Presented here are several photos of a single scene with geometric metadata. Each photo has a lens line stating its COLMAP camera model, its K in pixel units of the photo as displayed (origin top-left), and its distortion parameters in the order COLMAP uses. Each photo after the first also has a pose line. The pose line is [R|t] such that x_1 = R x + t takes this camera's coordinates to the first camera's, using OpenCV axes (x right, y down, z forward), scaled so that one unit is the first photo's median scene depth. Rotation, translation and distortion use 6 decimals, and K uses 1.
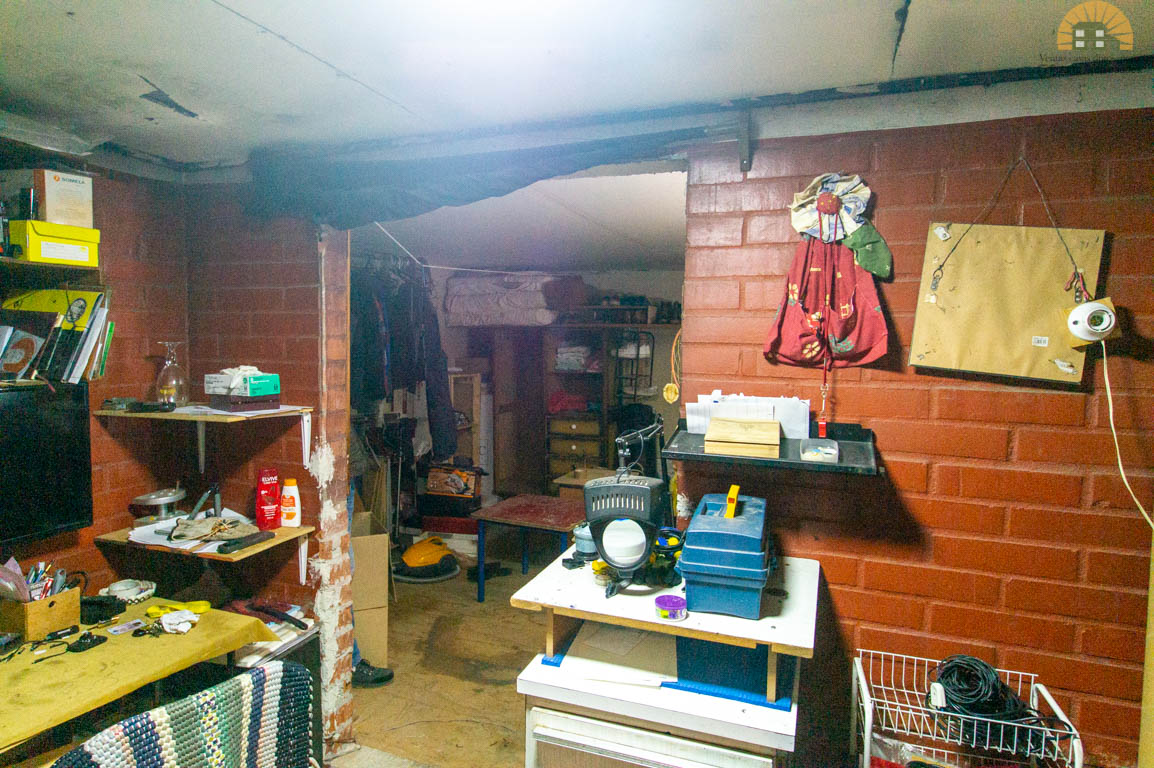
lens RADIAL K [[692.9, 0, 567.7], [0, 692.9, 377.1], [0, 0, 1]] dist [0.006098, 0.001886]
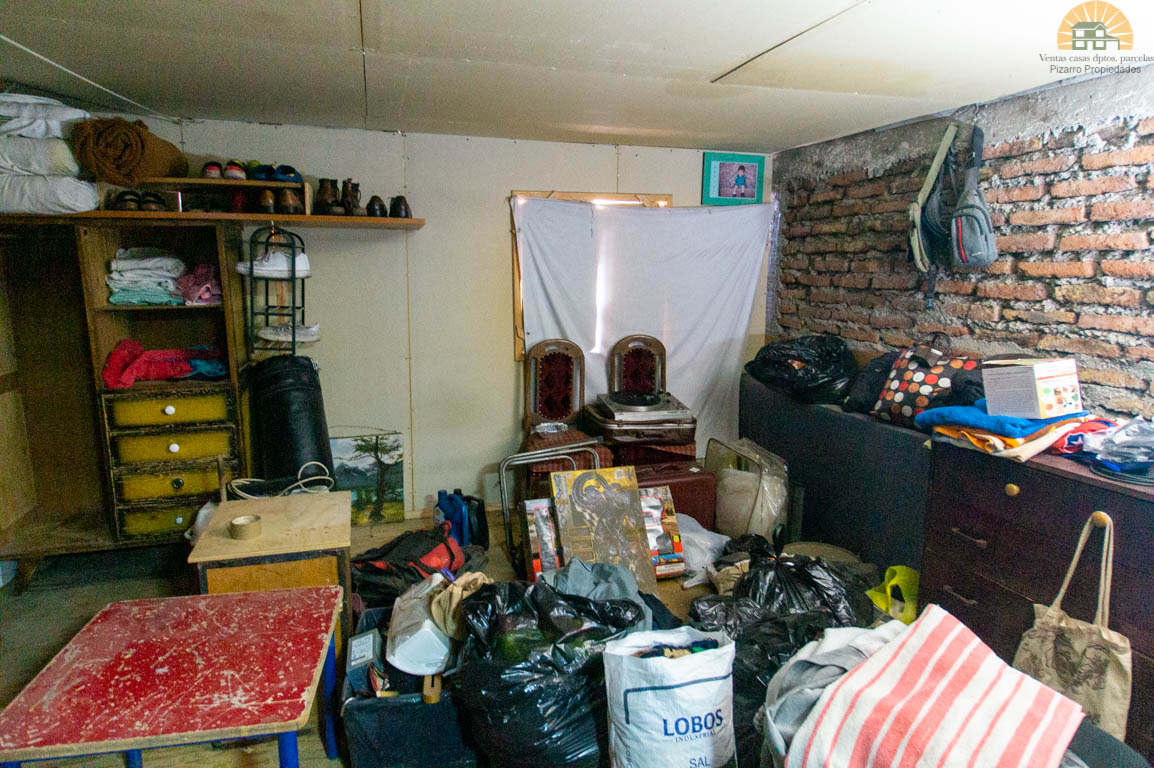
lens RADIAL K [[692.9, 0, 567.7], [0, 692.9, 377.1], [0, 0, 1]] dist [0.006098, 0.001886]
pose [[0.809657, -0.105486, 0.577346, -0.049735], [0.038036, 0.991078, 0.127738, -0.010110], [-0.585670, -0.081464, 0.806446, 0.396336]]
